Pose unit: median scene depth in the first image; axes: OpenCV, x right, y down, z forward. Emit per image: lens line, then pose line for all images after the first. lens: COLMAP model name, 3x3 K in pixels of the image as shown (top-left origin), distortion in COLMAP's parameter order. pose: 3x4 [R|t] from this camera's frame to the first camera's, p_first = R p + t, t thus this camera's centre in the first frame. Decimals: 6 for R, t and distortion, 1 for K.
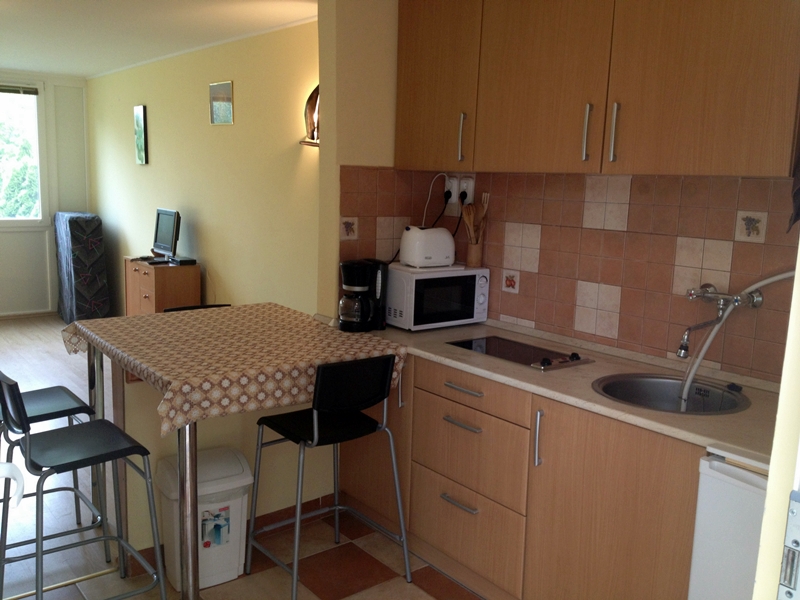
lens RADIAL K [[751.2, 0, 400.0], [0, 751.2, 300.0], [0, 0, 1]] dist [0.195004, -0.469699]
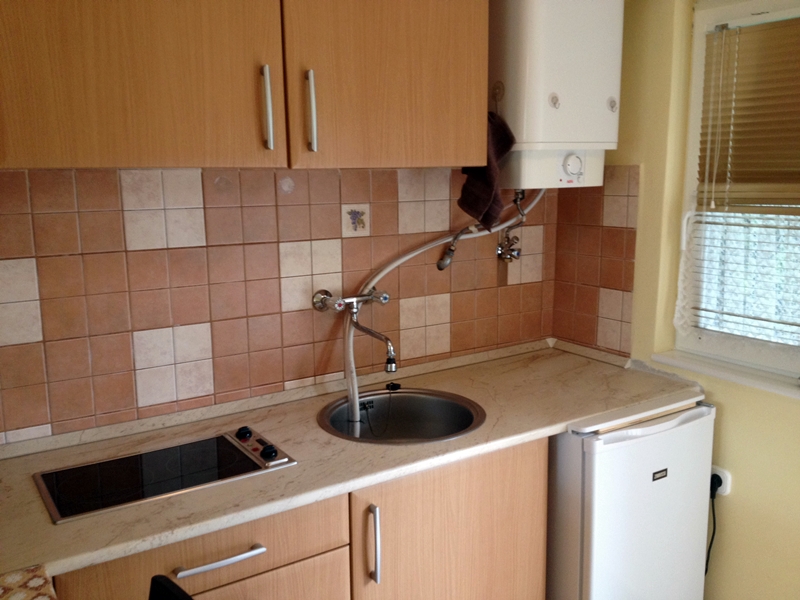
lens RADIAL K [[751.2, 0, 400.0], [0, 751.2, 300.0], [0, 0, 1]] dist [0.195004, -0.469699]
pose [[0.090251, -0.209666, 0.973599, -0.394686], [0.171383, 0.966274, 0.192202, -0.146545], [-0.981062, 0.149511, 0.123141, 0.733784]]
